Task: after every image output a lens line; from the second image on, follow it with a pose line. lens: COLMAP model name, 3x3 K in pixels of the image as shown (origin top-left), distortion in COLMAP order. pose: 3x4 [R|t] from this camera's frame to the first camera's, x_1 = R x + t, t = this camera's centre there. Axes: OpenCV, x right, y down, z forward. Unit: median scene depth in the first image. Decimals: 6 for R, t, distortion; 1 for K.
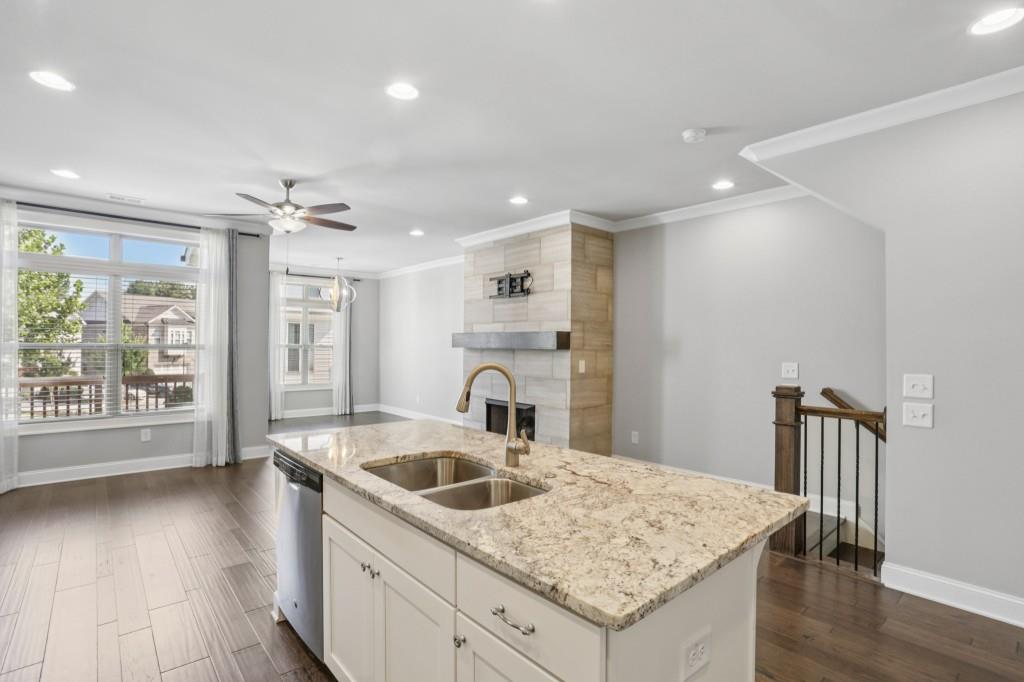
lens RADIAL K [[495.5, 0, 510.3], [0, 495.5, 338.1], [0, 0, 1]] dist [-0.041978, 0.001438]
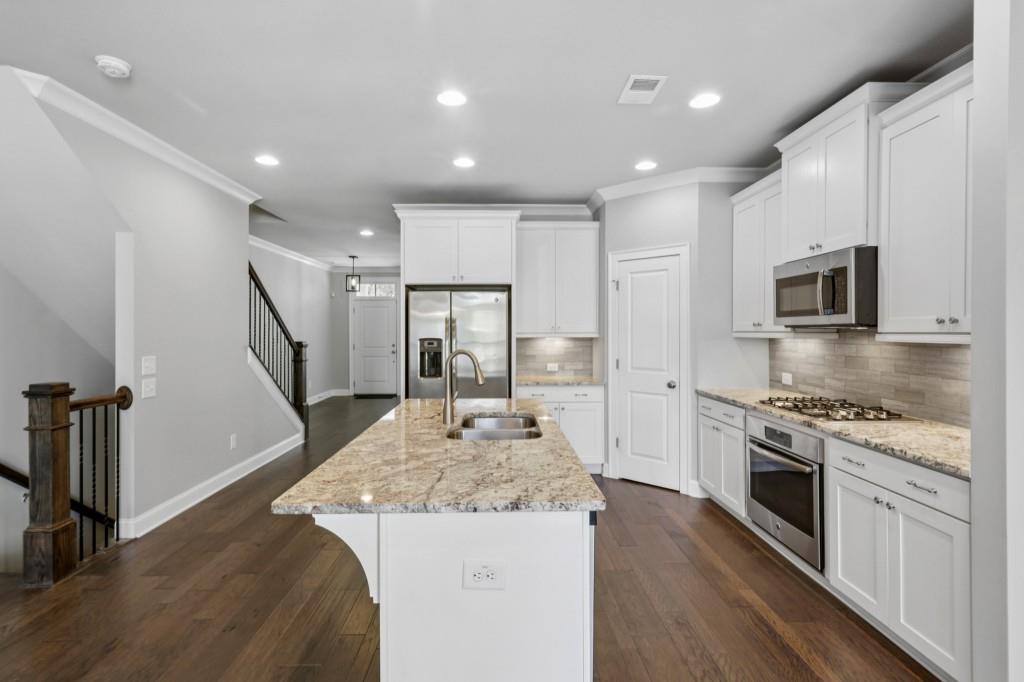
lens RADIAL K [[506.7, 0, 508.9], [0, 506.7, 331.8], [0, 0, 1]] dist [-0.003279, -0.000348]
pose [[-0.771671, -0.009829, 0.635946, -0.604901], [-0.014699, 0.999889, -0.002382, 0.001070], [-0.635852, -0.011186, -0.771730, 1.147352]]
